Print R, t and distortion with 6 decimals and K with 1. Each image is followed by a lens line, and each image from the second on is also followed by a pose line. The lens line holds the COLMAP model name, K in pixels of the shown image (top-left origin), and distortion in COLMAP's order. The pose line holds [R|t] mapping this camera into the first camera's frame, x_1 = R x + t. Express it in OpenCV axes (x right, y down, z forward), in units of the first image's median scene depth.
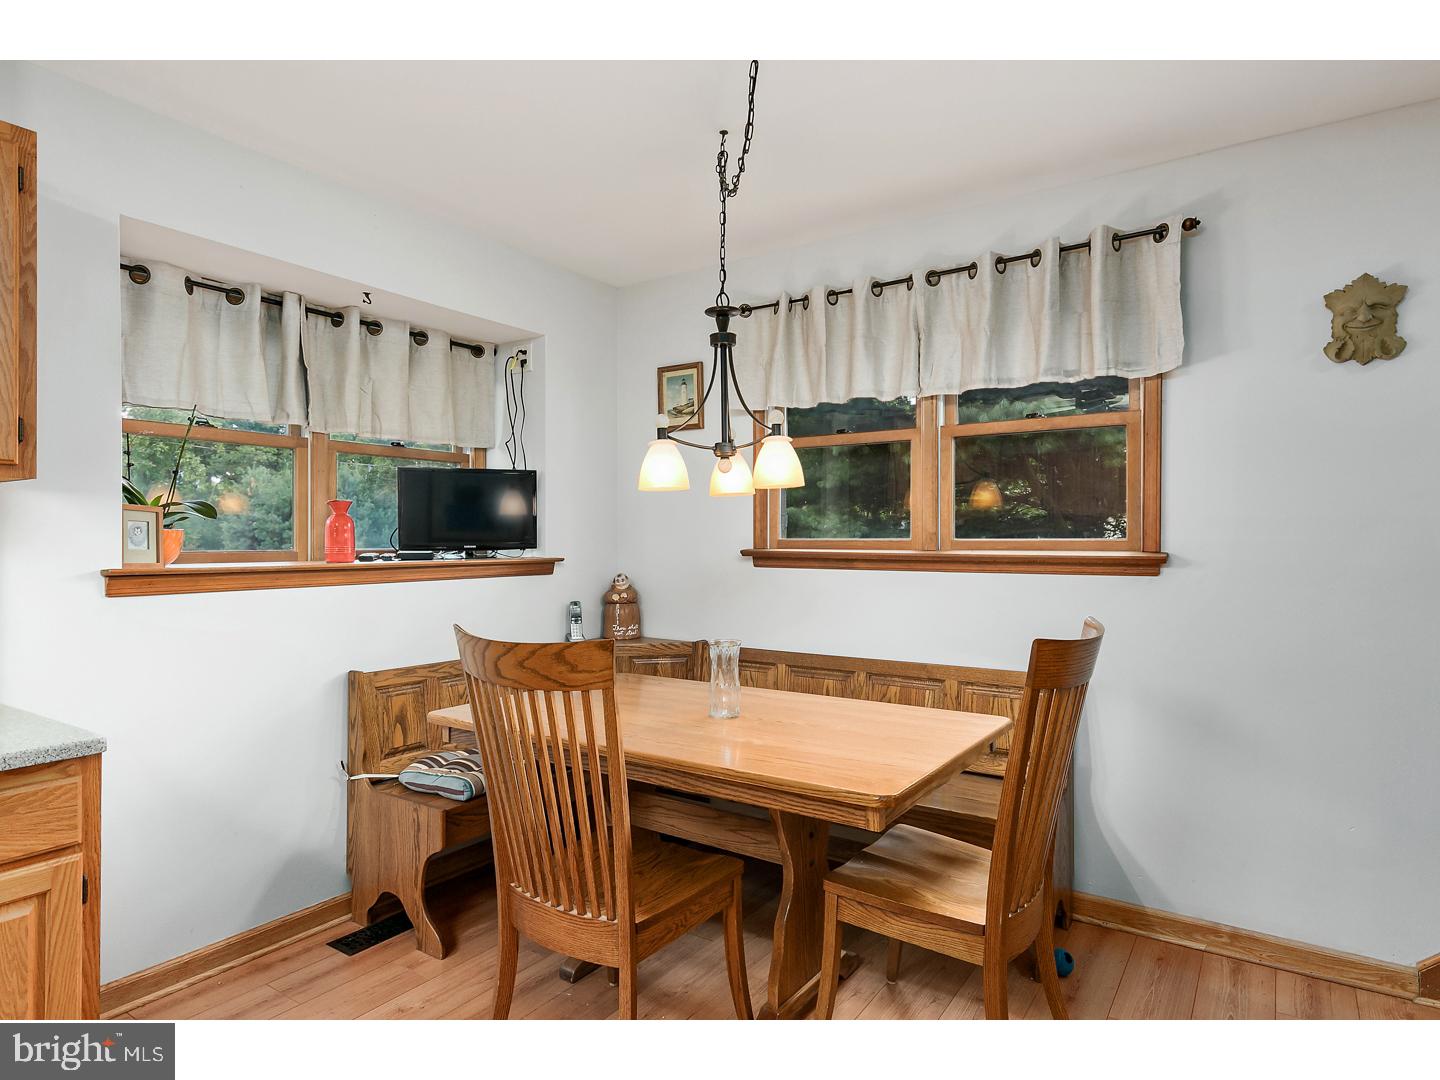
lens RADIAL K [[830.2, 0, 720.0], [0, 830.2, 540.0], [0, 0, 1]] dist [0.014657, -0.000213]
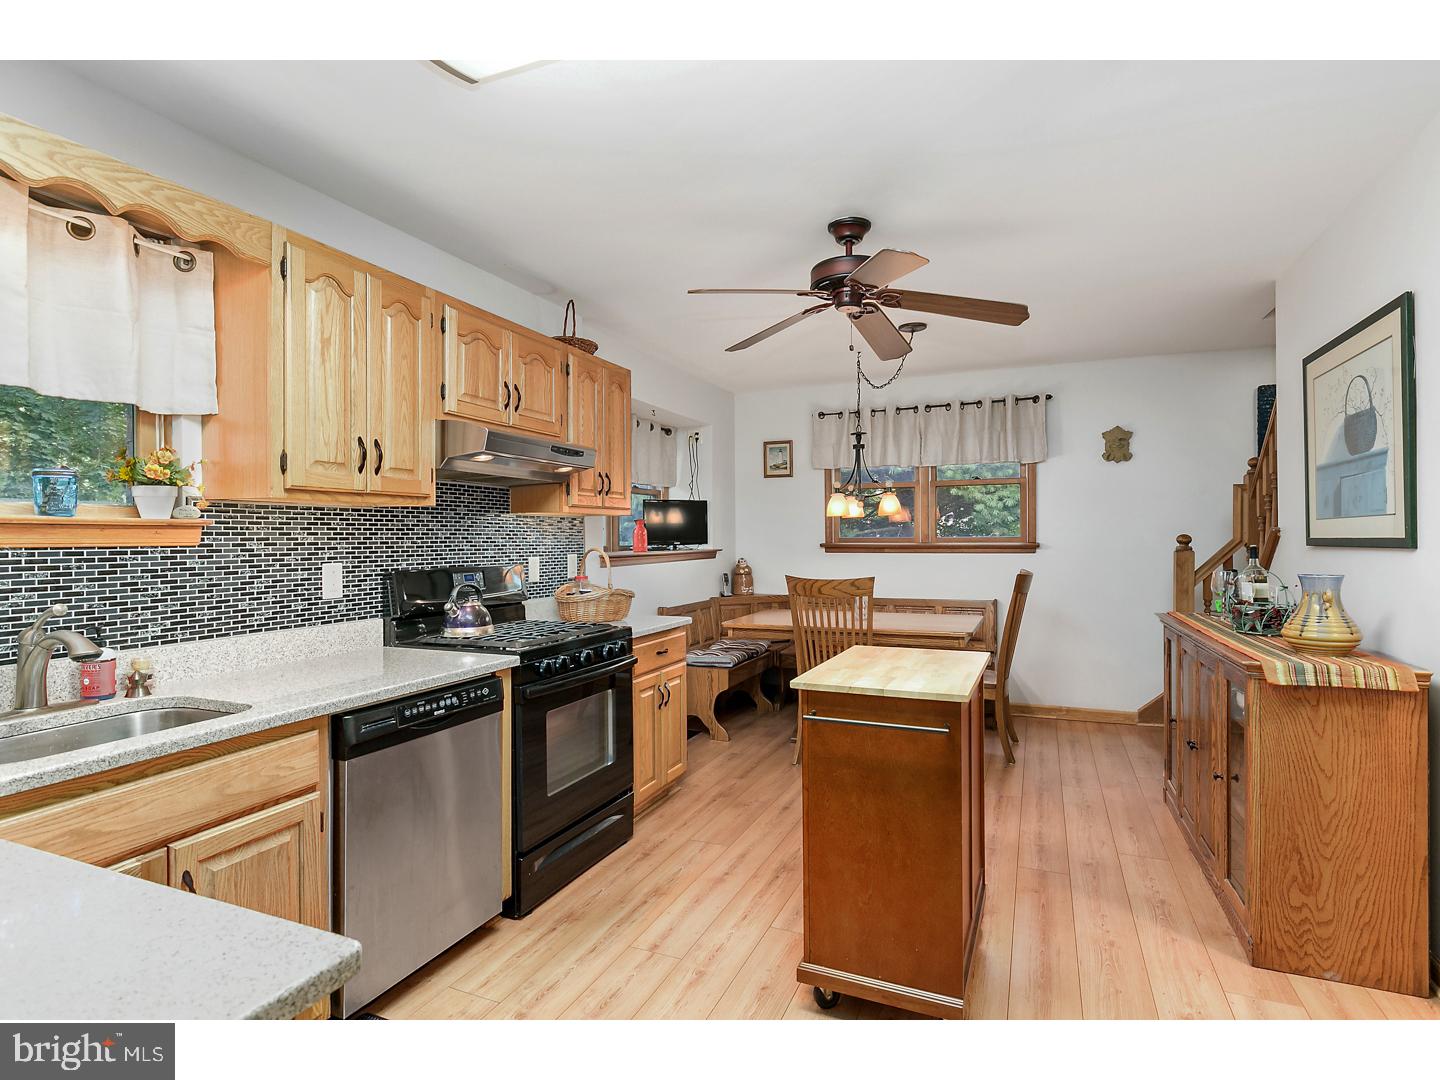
lens RADIAL K [[749.7, 0, 720.0], [0, 749.7, 540.0], [0, 0, 1]] dist [-0.000017, -0.000160]
pose [[0.982374, -0.009141, 0.186700, -0.621870], [0.008221, 0.999950, 0.005703, -0.009610], [-0.186743, -0.004068, 0.982400, -0.742322]]
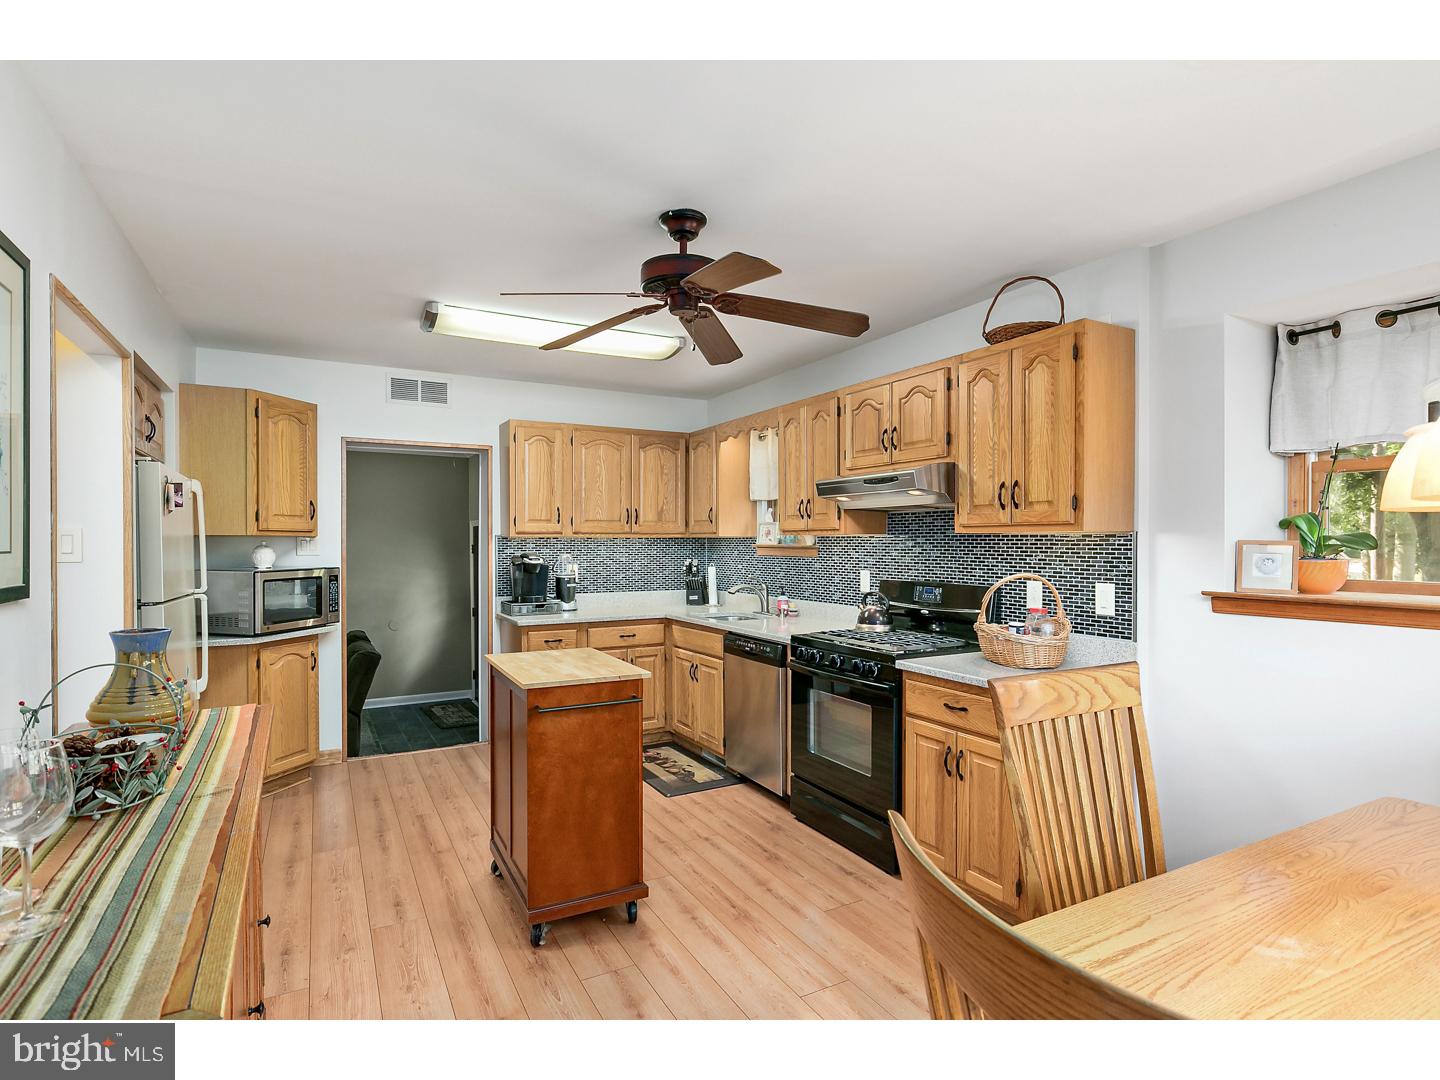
lens RADIAL K [[749.7, 0, 720.0], [0, 749.7, 540.0], [0, 0, 1]] dist [-0.000017, -0.000160]
pose [[-0.472373, -0.002809, -0.881394, 0.514718], [0.004247, 0.999976, -0.005463, -0.032557], [0.881389, -0.006324, -0.472350, 0.673924]]
